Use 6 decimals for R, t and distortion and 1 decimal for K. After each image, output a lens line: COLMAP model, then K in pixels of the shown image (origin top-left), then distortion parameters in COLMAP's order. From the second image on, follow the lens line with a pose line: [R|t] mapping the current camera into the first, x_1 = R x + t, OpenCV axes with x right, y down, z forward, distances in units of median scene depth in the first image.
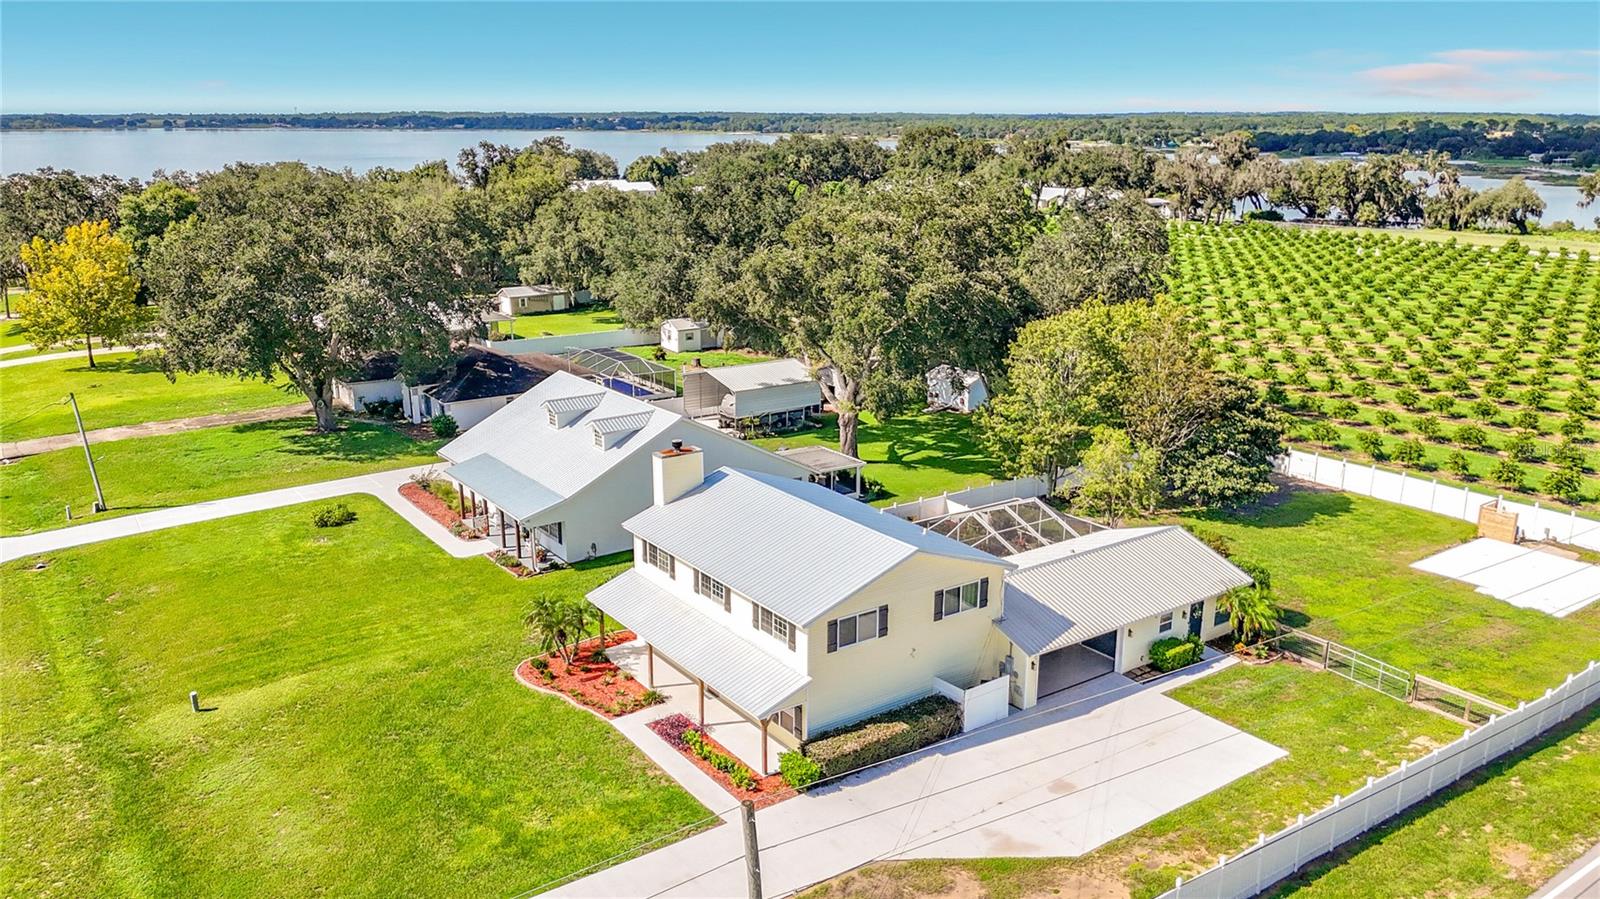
lens RADIAL K [[1226.1, 0, 790.0], [0, 1226.1, 443.9], [0, 0, 1]] dist [0.038561, -0.062258]
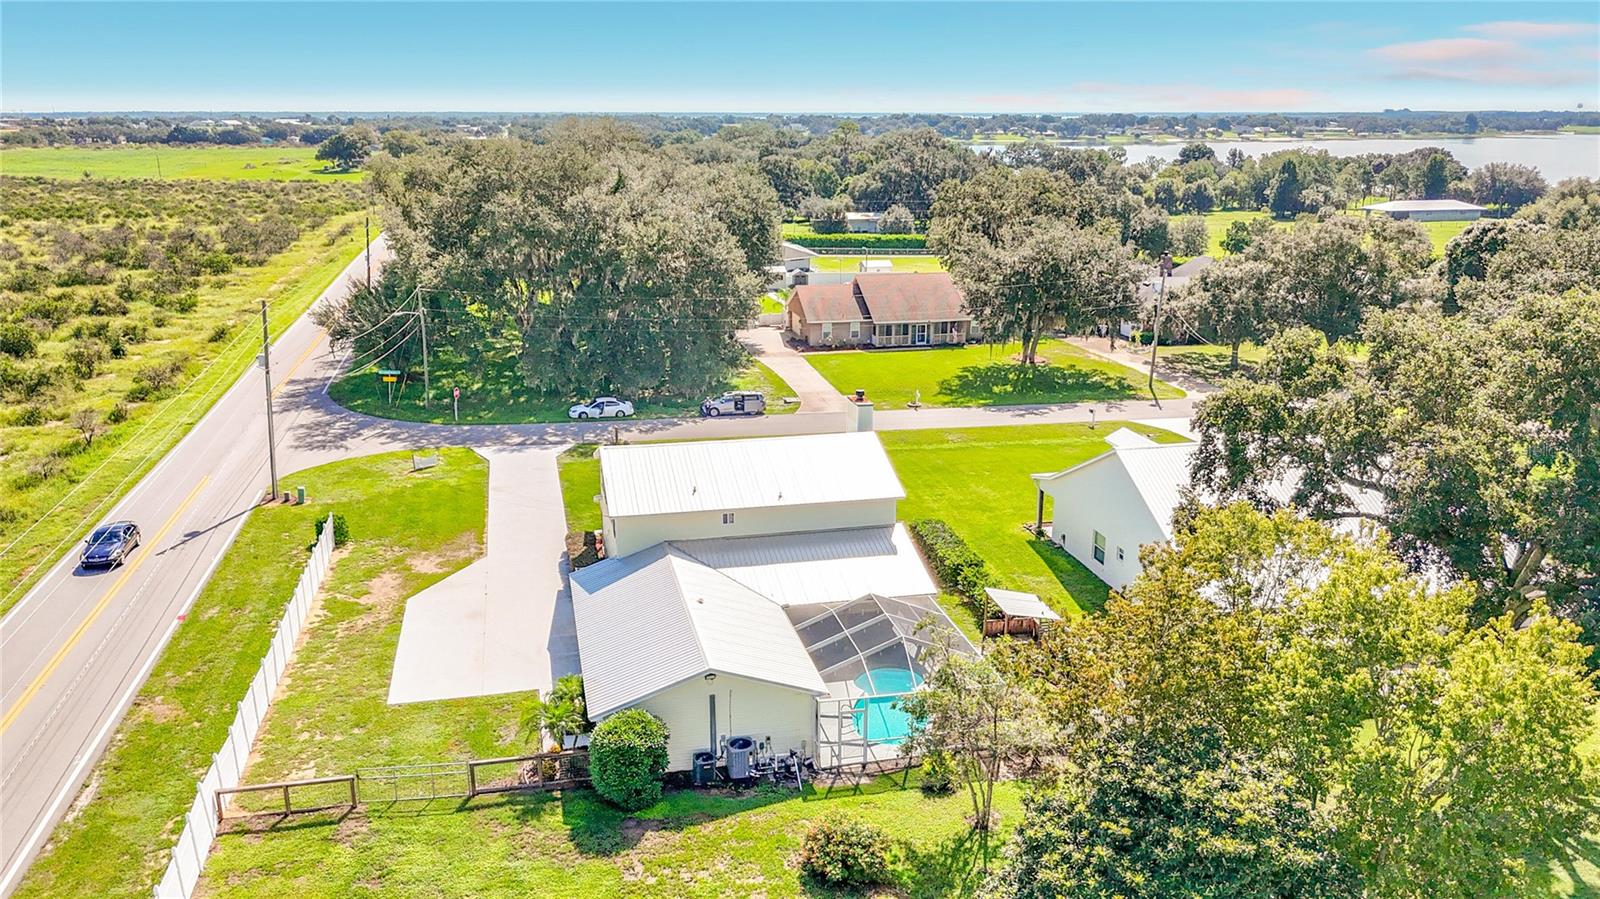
lens RADIAL K [[1226.1, 0, 790.0], [0, 1226.1, 443.9], [0, 0, 1]] dist [0.038561, -0.062258]
pose [[-0.375966, 0.239477, -0.895154, 0.875290], [-0.239409, 0.908125, 0.343499, -0.301848], [0.895172, 0.343452, -0.284091, 1.143321]]
